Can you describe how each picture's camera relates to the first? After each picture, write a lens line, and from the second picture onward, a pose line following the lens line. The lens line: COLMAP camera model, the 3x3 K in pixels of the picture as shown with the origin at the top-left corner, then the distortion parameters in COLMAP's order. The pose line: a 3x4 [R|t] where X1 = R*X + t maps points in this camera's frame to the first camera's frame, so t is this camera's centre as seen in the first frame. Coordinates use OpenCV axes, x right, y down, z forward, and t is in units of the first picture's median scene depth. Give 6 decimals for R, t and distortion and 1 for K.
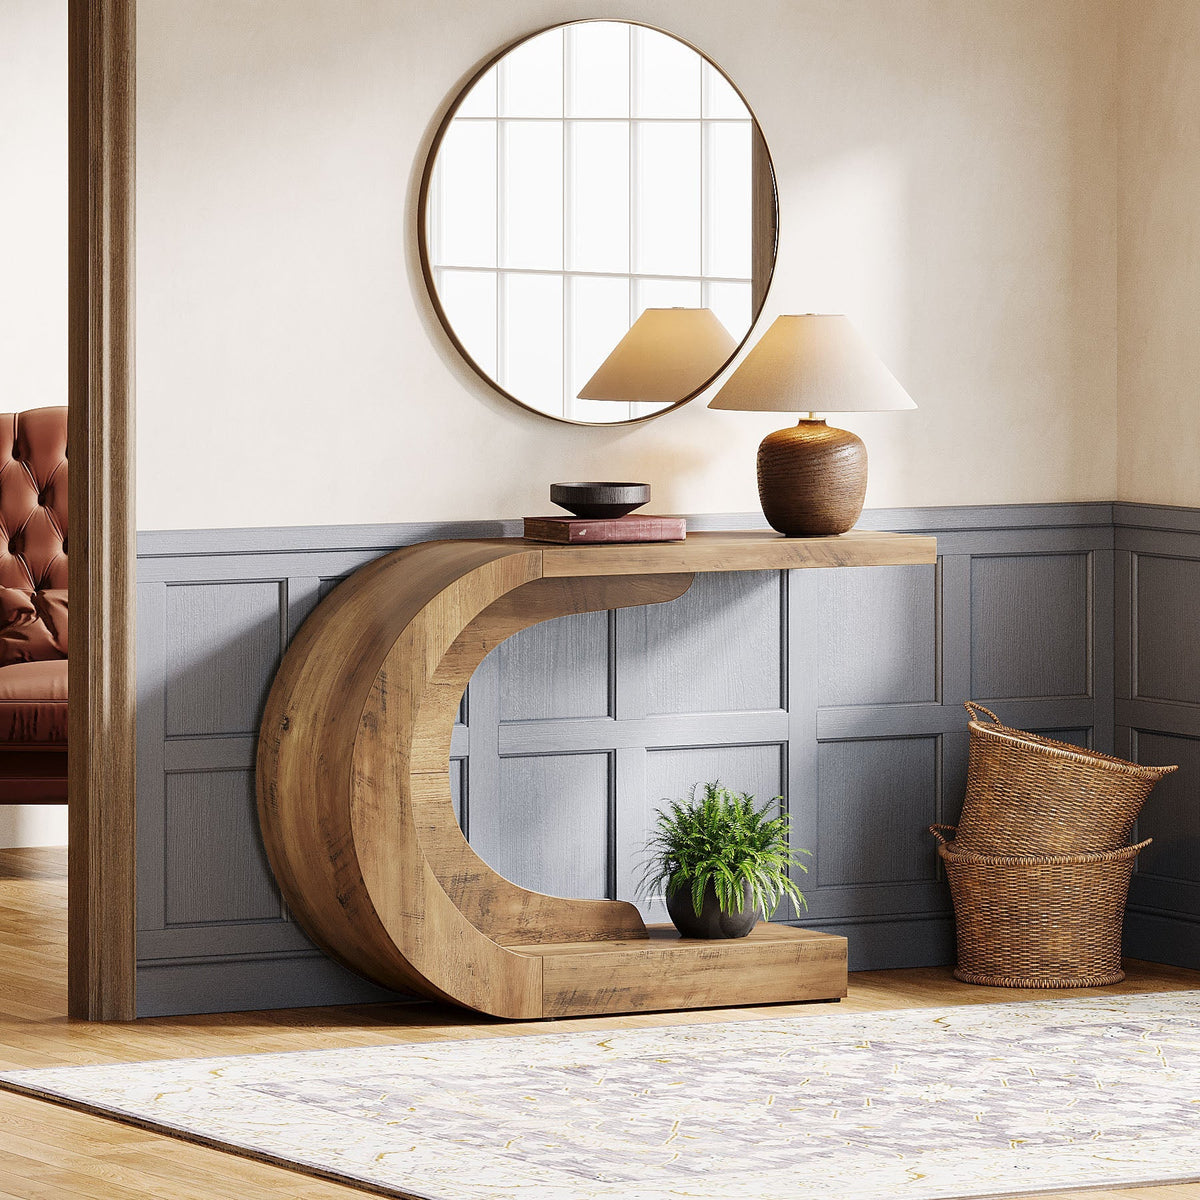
lens RADIAL K [[8760.6, 0, 608.7], [0, 8760.6, 598.4], [0, 0, 1]] dist [-4.139162, 0.000000]
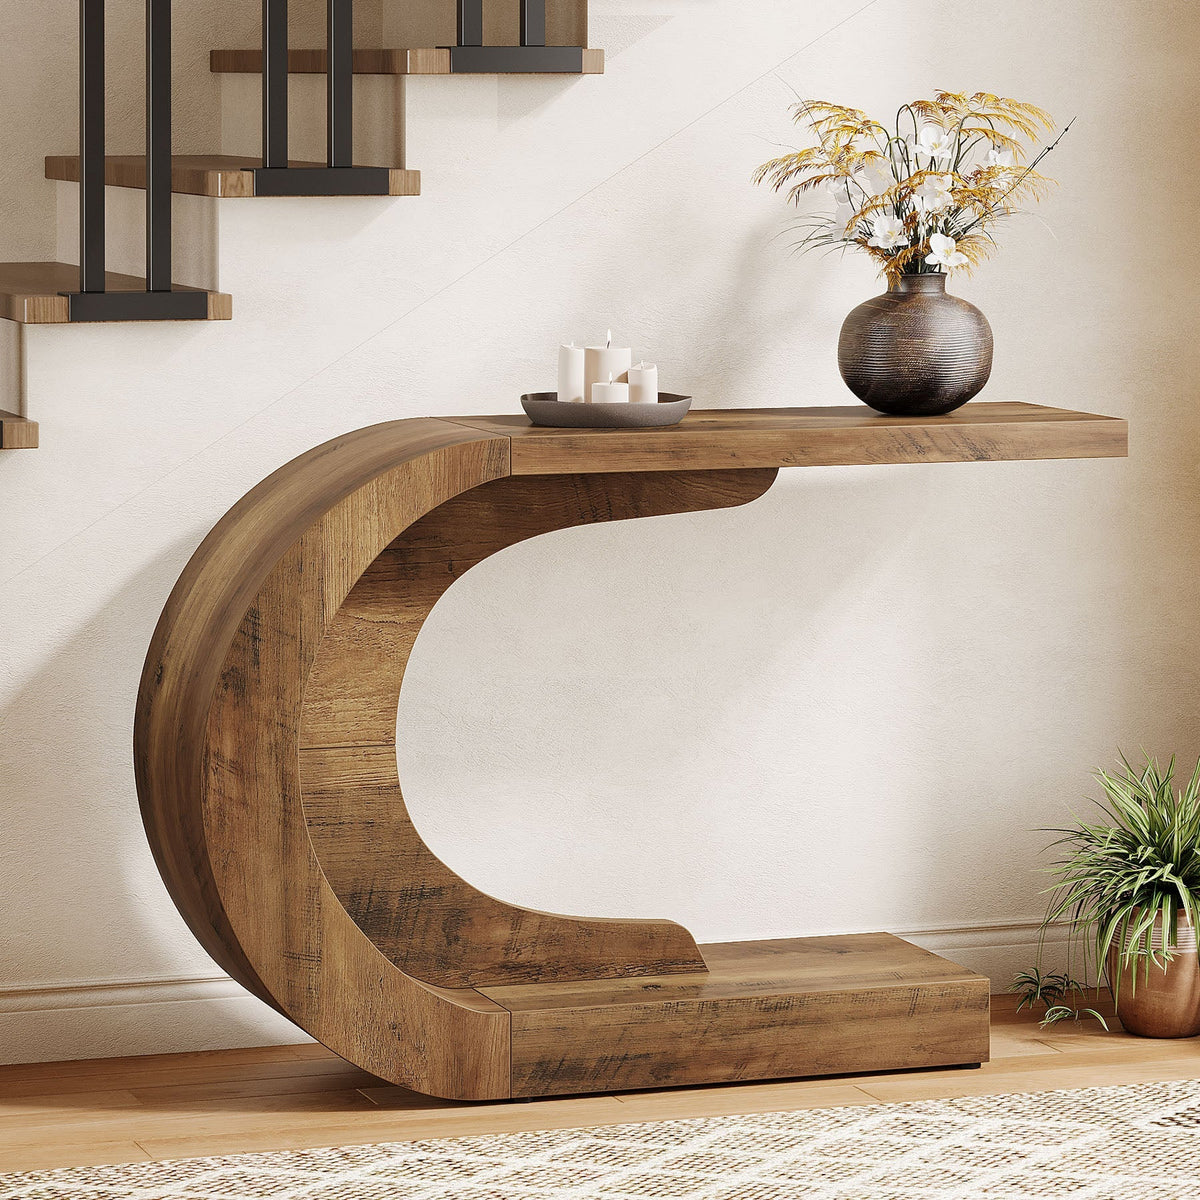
lens RADIAL K [[5163.1, 0, 597.7], [0, 5163.1, 596.5], [0, 0, 1]] dist [-0.423806, 0.000000]
pose [[0.976665, 0.021375, -0.213702, 0.087665], [-0.011667, 0.998846, 0.046586, -0.012016], [0.214451, -0.043005, 0.975787, 0.593819]]
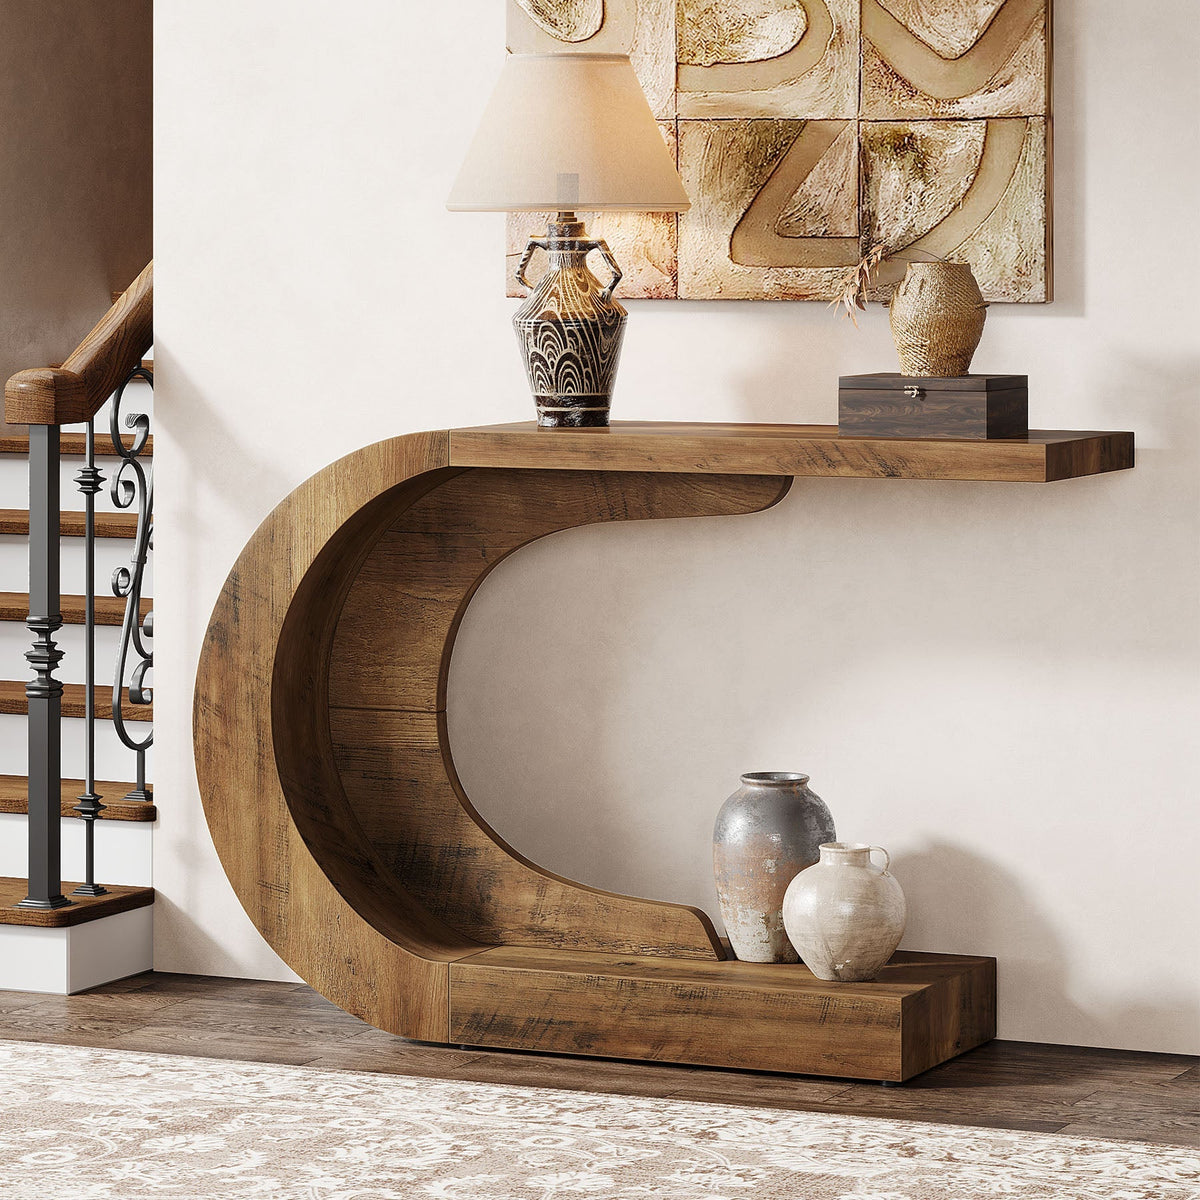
lens RADIAL K [[5163.1, 0, 600.3], [0, 5163.1, 600.5], [0, 0, 1]] dist [-0.423806, 0.000000]
pose [[0.494387, 0.065958, -0.866736, 0.387967], [-0.050908, 0.997603, 0.046879, -0.012408], [0.867750, 0.020947, 0.496560, 0.784526]]
